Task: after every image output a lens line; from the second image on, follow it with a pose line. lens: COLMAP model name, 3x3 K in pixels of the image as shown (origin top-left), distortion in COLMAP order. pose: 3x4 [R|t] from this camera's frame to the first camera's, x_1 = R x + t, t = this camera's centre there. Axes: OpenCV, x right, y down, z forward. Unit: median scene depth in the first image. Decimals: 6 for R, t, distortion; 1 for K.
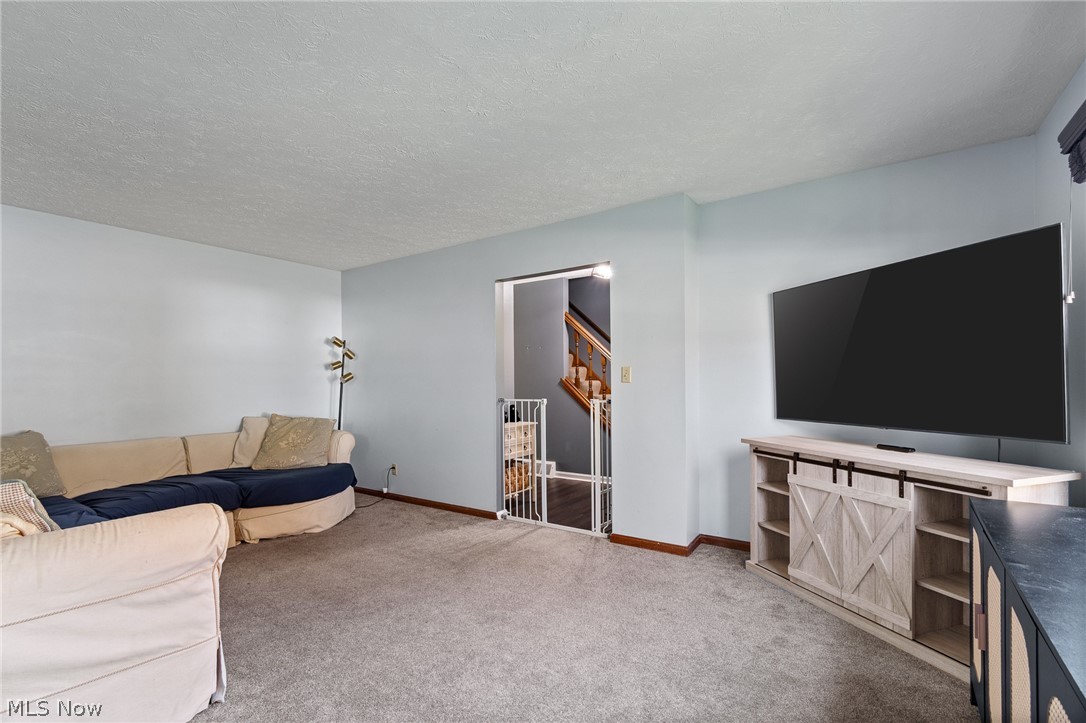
lens RADIAL K [[512.1, 0, 542.3], [0, 512.1, 374.8], [0, 0, 1]] dist [-0.000198, 0.000113]
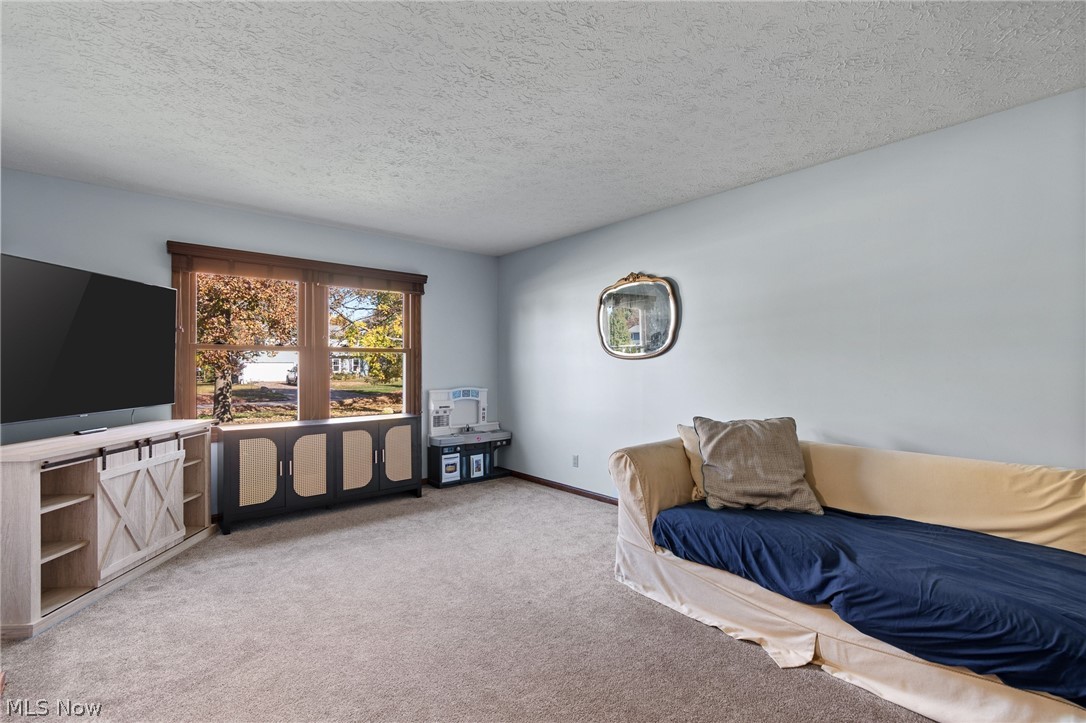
lens RADIAL K [[512.1, 0, 542.3], [0, 512.1, 374.8], [0, 0, 1]] dist [-0.000198, 0.000113]
pose [[-0.974528, 0.002453, 0.224255, -0.574918], [0.003953, 0.999973, 0.006243, 0.014740], [-0.224233, 0.006971, -0.974511, 1.934928]]
